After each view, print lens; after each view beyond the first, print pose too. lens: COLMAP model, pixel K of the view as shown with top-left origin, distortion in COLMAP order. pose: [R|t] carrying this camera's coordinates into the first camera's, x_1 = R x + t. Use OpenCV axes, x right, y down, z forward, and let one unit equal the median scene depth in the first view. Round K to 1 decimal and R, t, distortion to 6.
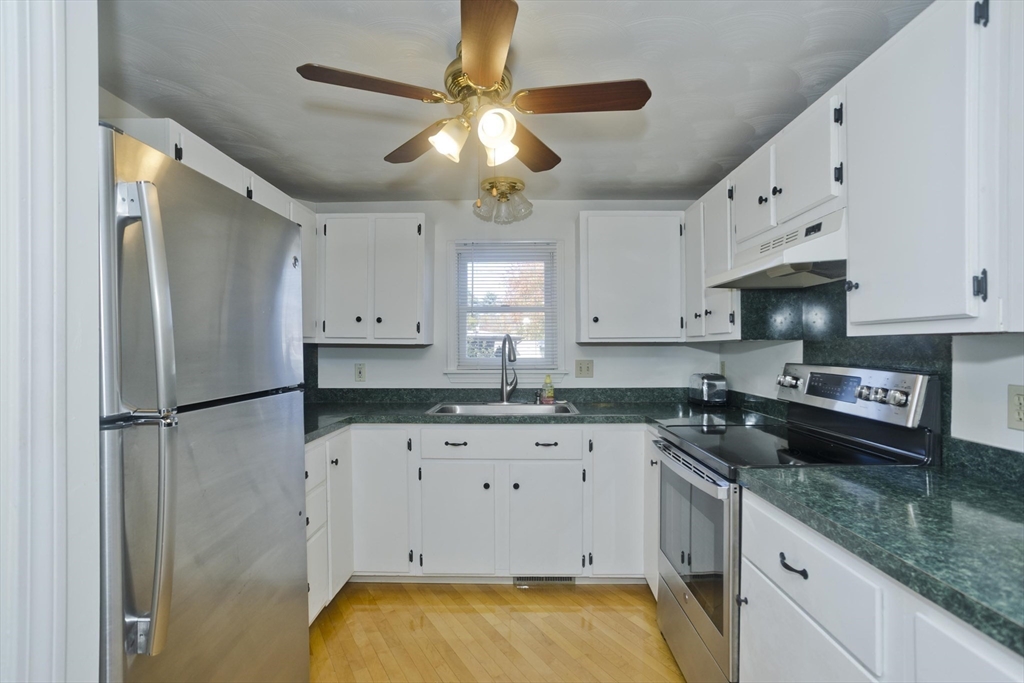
lens RADIAL K [[500.6, 0, 523.9], [0, 500.6, 348.9], [0, 0, 1]] dist [-0.057066, 0.035534]
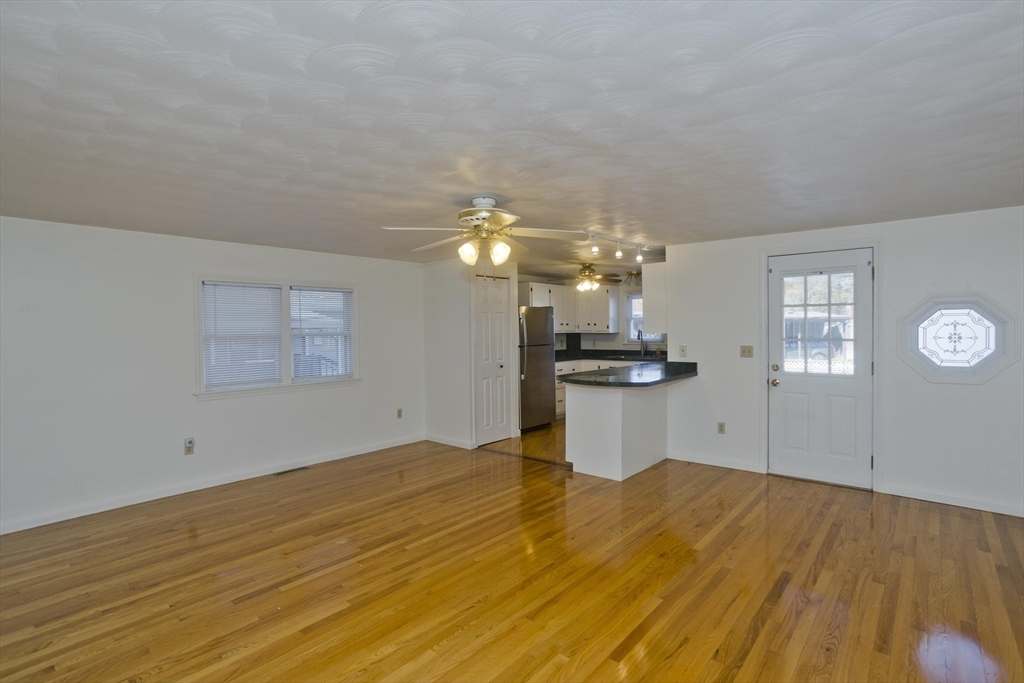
lens RADIAL K [[495.1, 0, 527.5], [0, 495.1, 330.7], [0, 0, 1]] dist [-0.053933, 0.034357]
pose [[0.769775, -0.005264, -0.638294, 1.328843], [0.006543, 0.999979, -0.000356, -0.027482], [0.638282, -0.003902, 0.769793, -1.544992]]
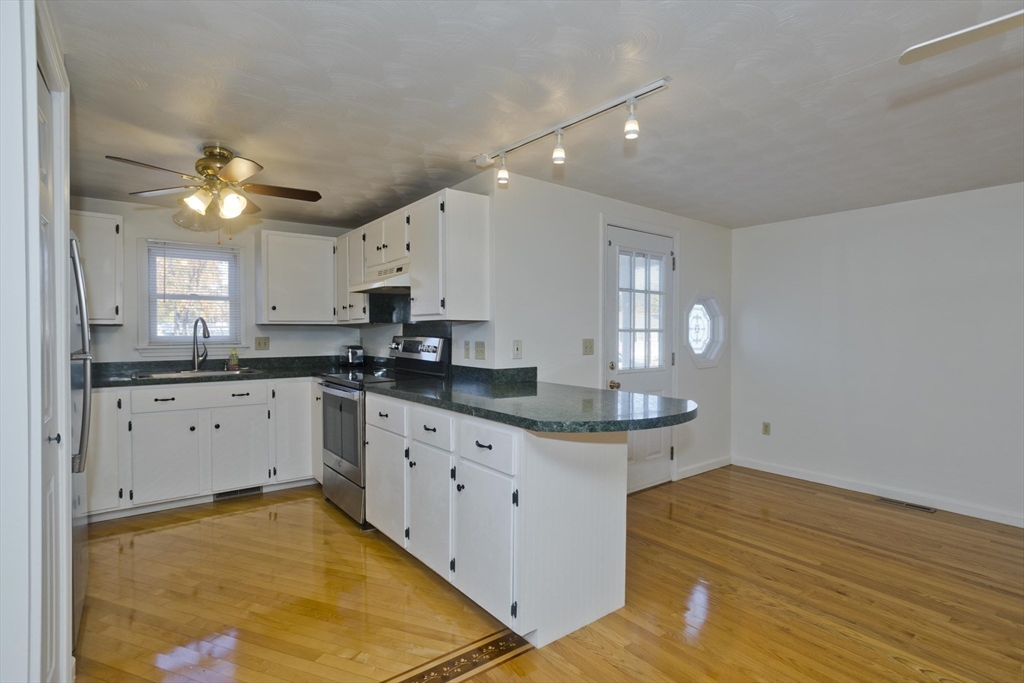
lens RADIAL K [[502.9, 0, 512.0], [0, 502.9, 341.5], [0, 0, 1]] dist [-0.059457, 0.035591]
pose [[0.794104, -0.010902, 0.607684, -0.196198], [0.001848, 0.999878, 0.015524, 0.017653], [-0.607779, -0.011205, 0.794028, -0.590775]]
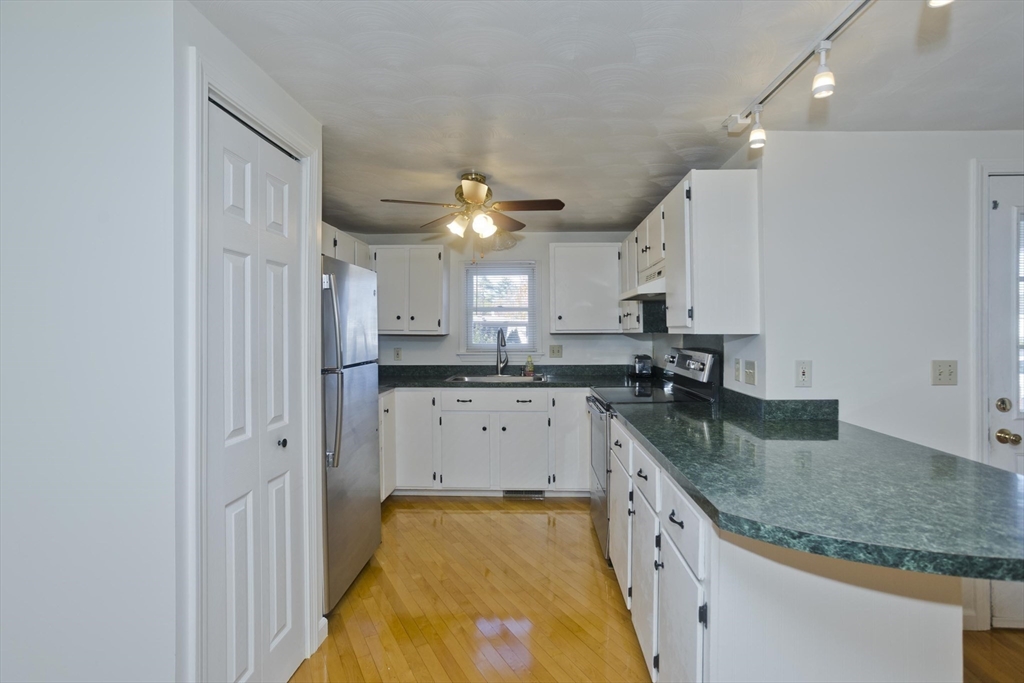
lens RADIAL K [[495.1, 0, 527.5], [0, 495.1, 330.7], [0, 0, 1]] dist [-0.053933, 0.034357]
pose [[0.999752, -0.001092, -0.022252, 0.088558], [0.001002, 0.999991, -0.004064, -0.016254], [0.022256, 0.004041, 0.999744, -0.493593]]
